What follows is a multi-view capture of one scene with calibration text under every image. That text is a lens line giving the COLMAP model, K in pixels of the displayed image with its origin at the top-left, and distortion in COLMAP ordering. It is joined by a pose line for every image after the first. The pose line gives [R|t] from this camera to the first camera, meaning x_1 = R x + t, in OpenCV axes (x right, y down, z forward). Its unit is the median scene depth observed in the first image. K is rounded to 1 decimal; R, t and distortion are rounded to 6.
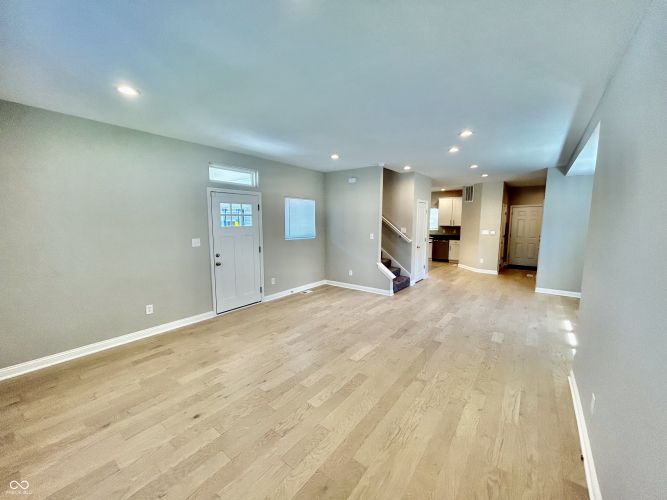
lens RADIAL K [[267.8, 0, 332.4], [0, 267.8, 250.3], [0, 0, 1]] dist [-0.000241, -0.000040]
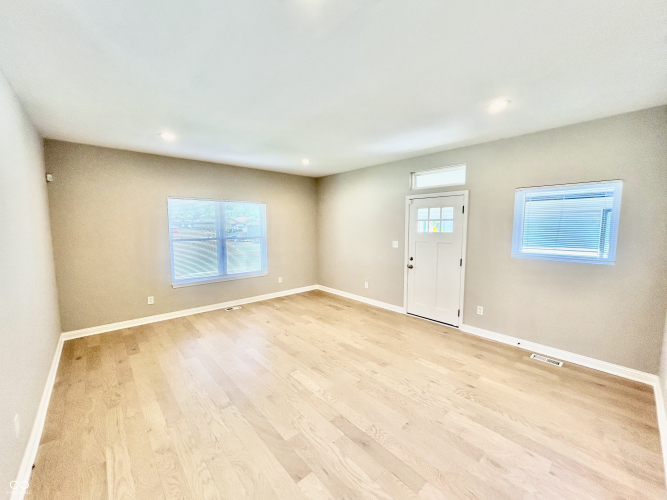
lens RADIAL K [[267.8, 0, 332.4], [0, 267.8, 250.3], [0, 0, 1]] dist [-0.000241, -0.000040]
pose [[-0.191154, 0.089591, -0.977463, 0.723169], [-0.111996, 0.987332, 0.112397, -0.106720], [0.975150, 0.130957, -0.178699, 0.960691]]
